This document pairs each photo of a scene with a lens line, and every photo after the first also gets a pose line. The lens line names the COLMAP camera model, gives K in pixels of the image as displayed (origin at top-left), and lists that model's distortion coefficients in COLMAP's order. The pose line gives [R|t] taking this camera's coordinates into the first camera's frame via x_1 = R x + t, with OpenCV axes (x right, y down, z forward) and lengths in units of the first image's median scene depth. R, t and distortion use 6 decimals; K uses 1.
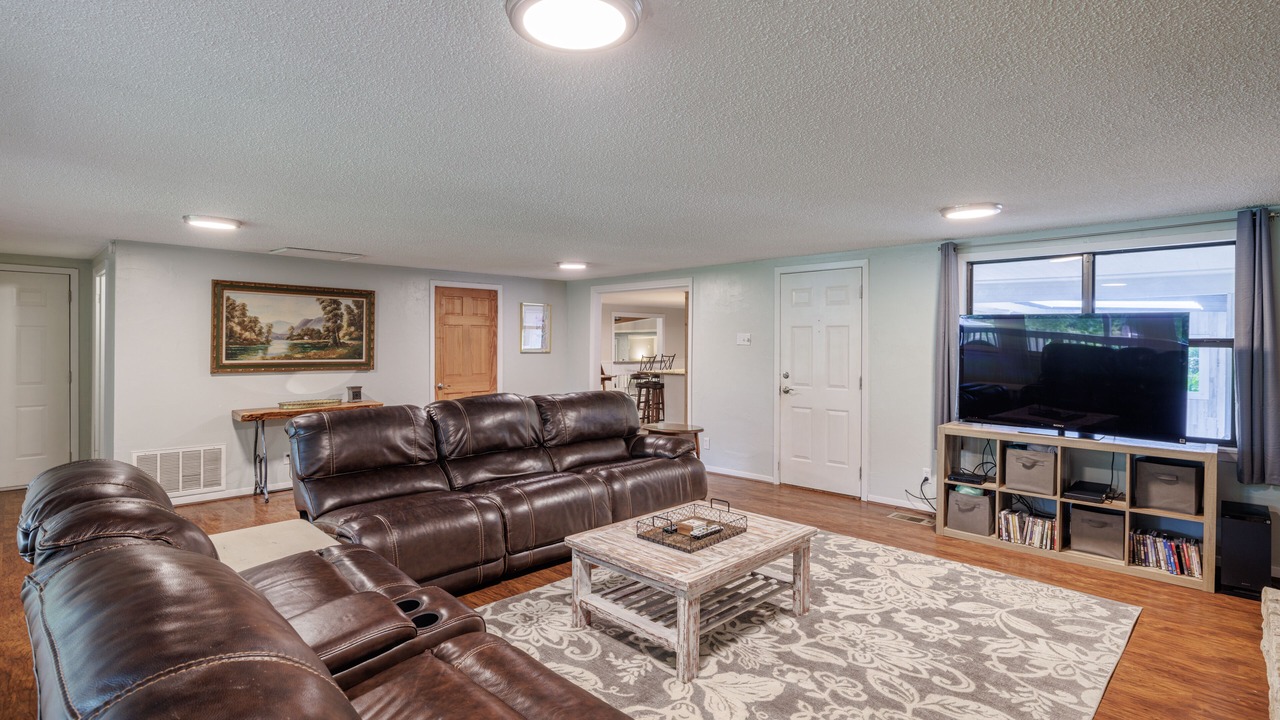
lens RADIAL K [[604.0, 0, 637.0], [0, 604.0, 348.1], [0, 0, 1]] dist [-0.003661, -0.000679]
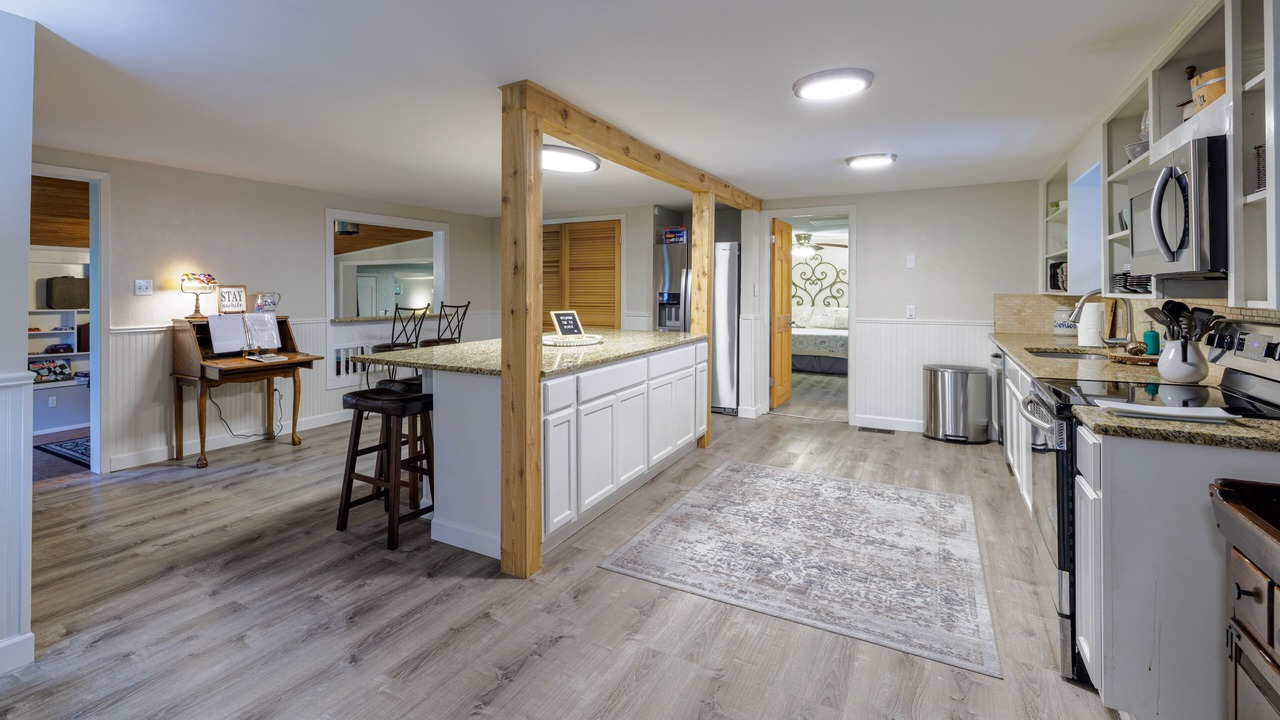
lens RADIAL K [[597.9, 0, 550.9], [0, 597.9, 287.8], [0, 0, 1]] dist [-0.001229, -0.000772]
pose [[0.981265, -0.006881, 0.192540, 0.079759], [0.008731, 0.999924, -0.008758, 0.008507], [-0.192465, 0.010275, 0.981250, 1.178338]]
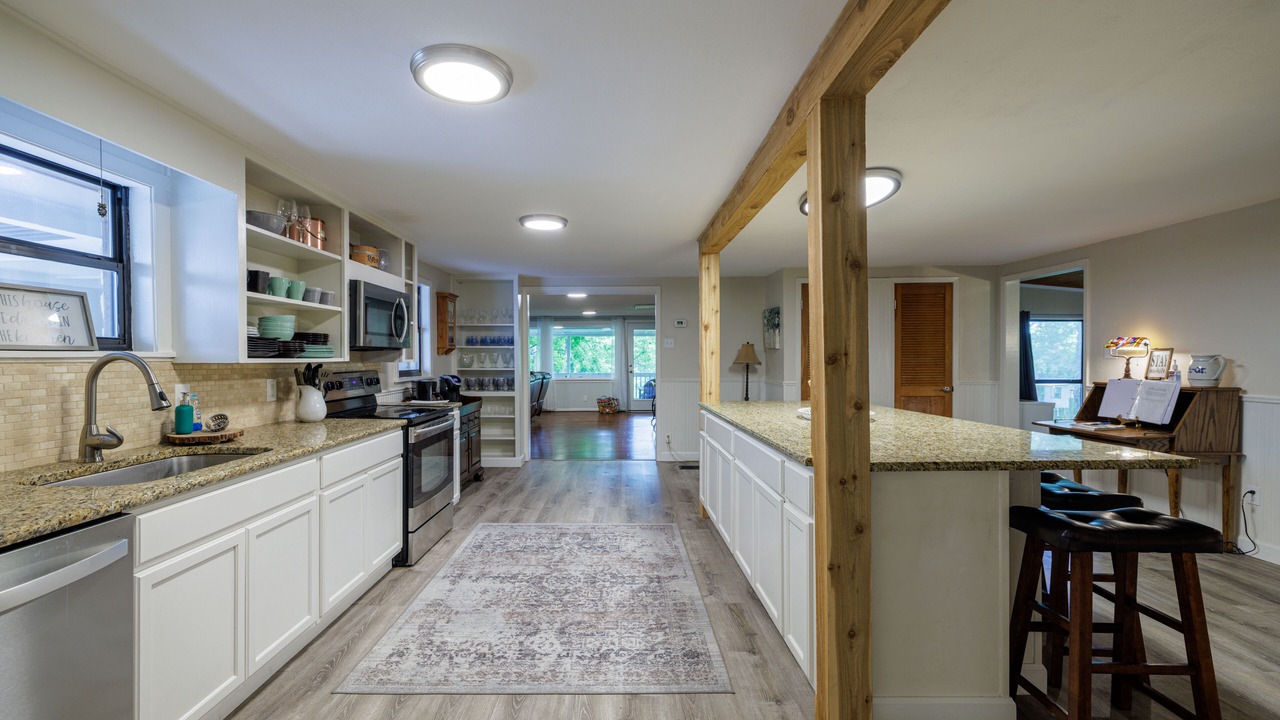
lens RADIAL K [[545.9, 0, 622.5], [0, 545.9, 359.4], [0, 0, 1]] dist [0.002513, -0.001286]
pose [[-0.720501, -0.003332, -0.693446, 0.788234], [-0.008995, 0.999949, 0.004541, 0.010052], [0.693395, 0.009509, -0.720495, 2.152511]]
